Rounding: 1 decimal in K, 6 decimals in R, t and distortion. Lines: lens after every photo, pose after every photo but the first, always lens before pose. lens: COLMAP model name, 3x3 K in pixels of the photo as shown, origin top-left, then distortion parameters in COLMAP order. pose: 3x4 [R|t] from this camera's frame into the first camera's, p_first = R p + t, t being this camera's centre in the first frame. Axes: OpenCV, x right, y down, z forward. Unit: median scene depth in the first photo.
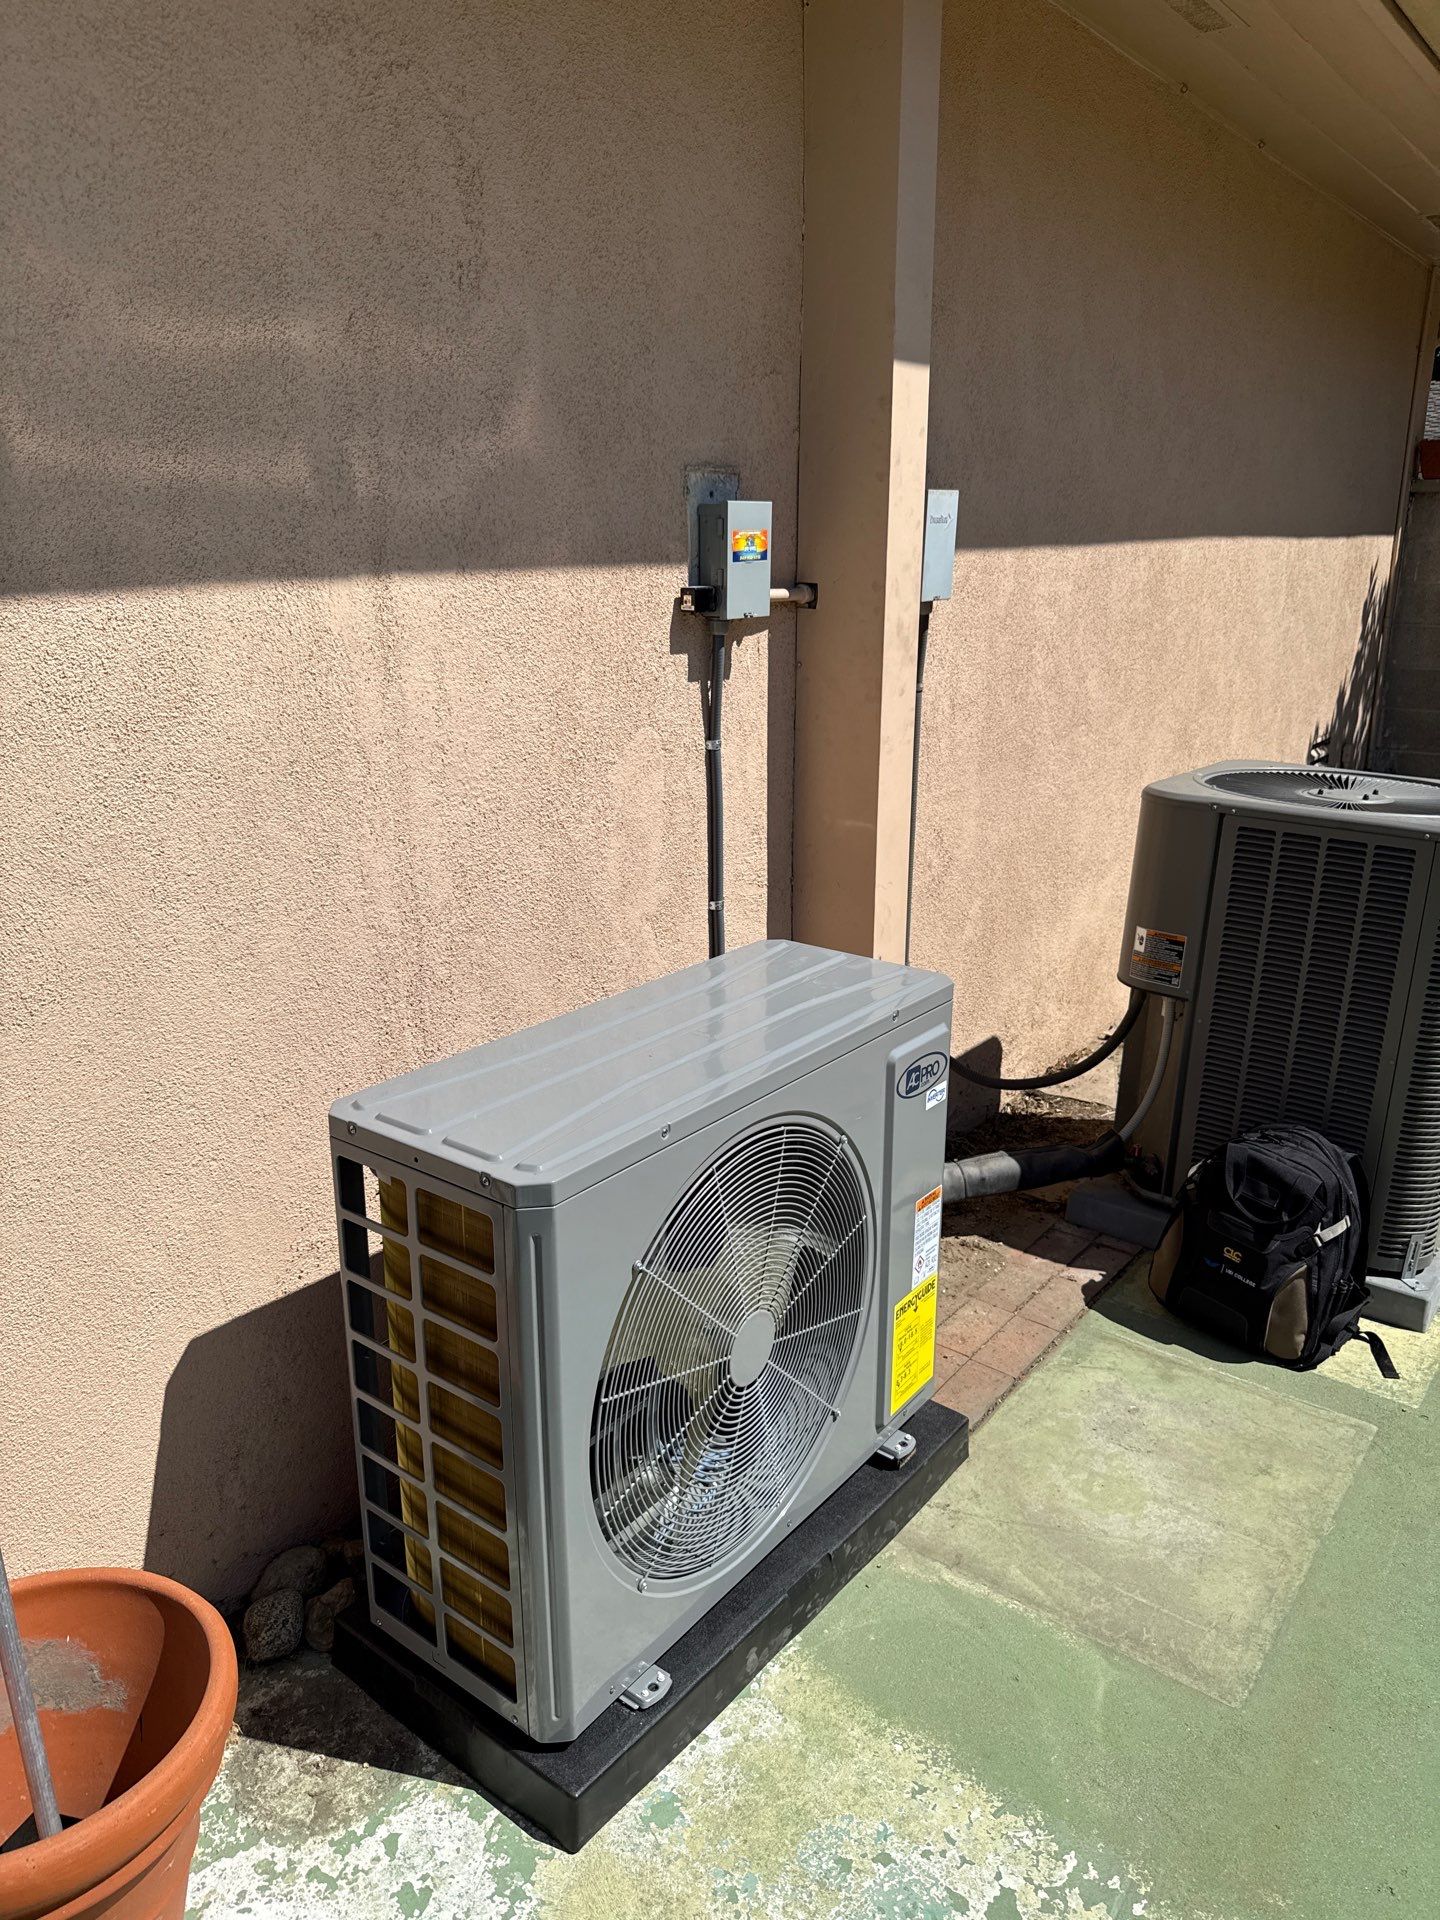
lens RADIAL K [[1354.6, 0, 724.3], [0, 1354.6, 968.6], [0, 0, 1]] dist [0.015871, -0.022851]
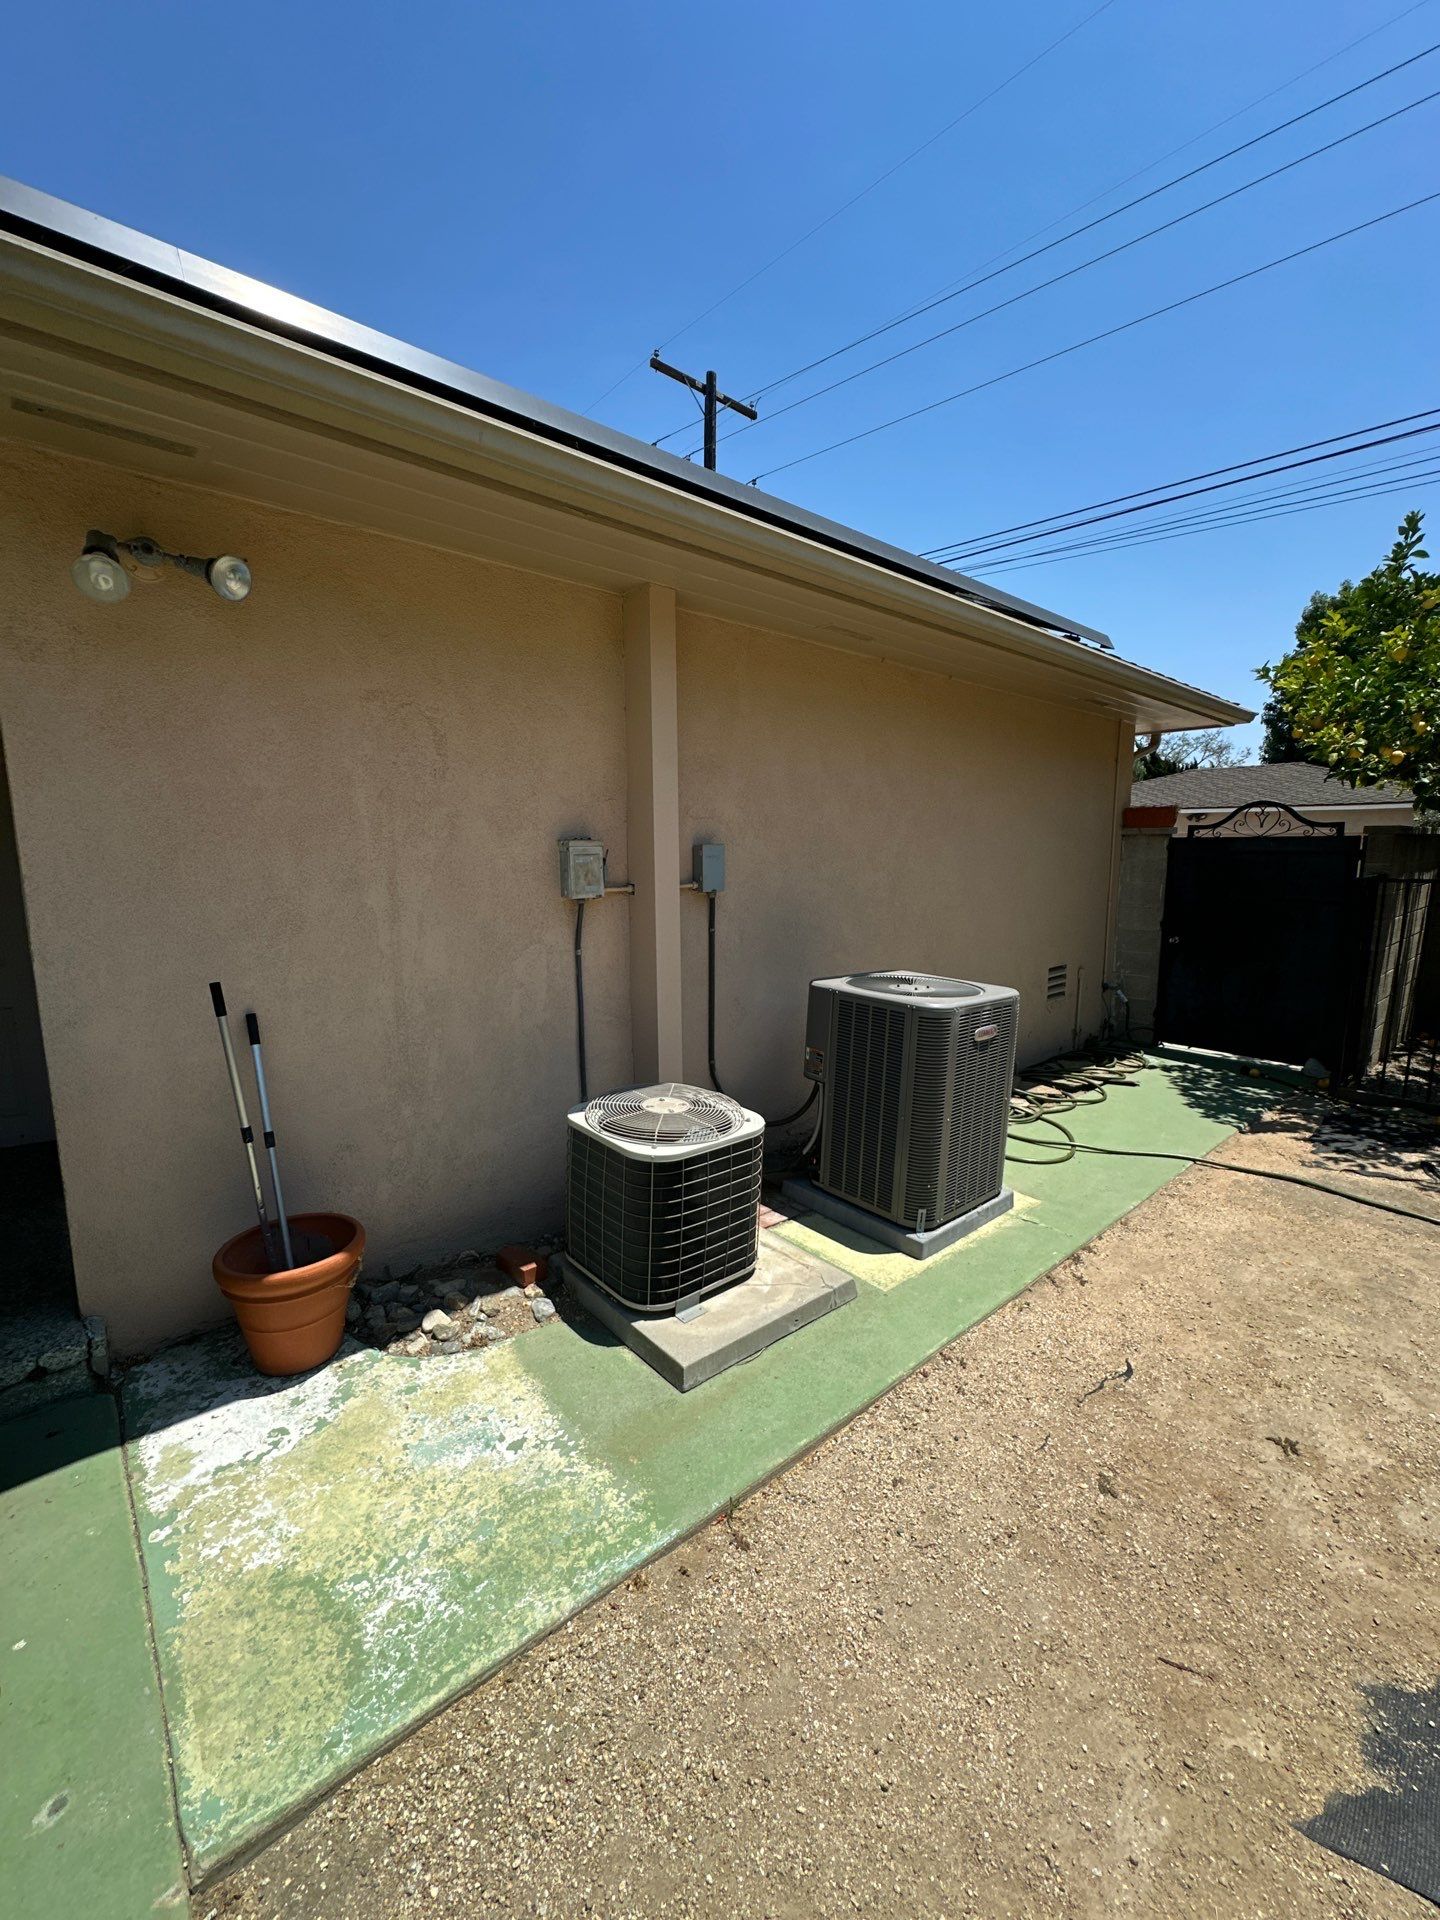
lens RADIAL K [[761.8, 0, 721.6], [0, 761.8, 966.4], [0, 0, 1]] dist [-0.000760, -0.000151]
pose [[0.979898, 0.029999, -0.197232, 0.629772], [-0.060062, 0.987122, -0.148265, 0.046007], [0.190245, 0.157131, 0.969080, -0.264430]]
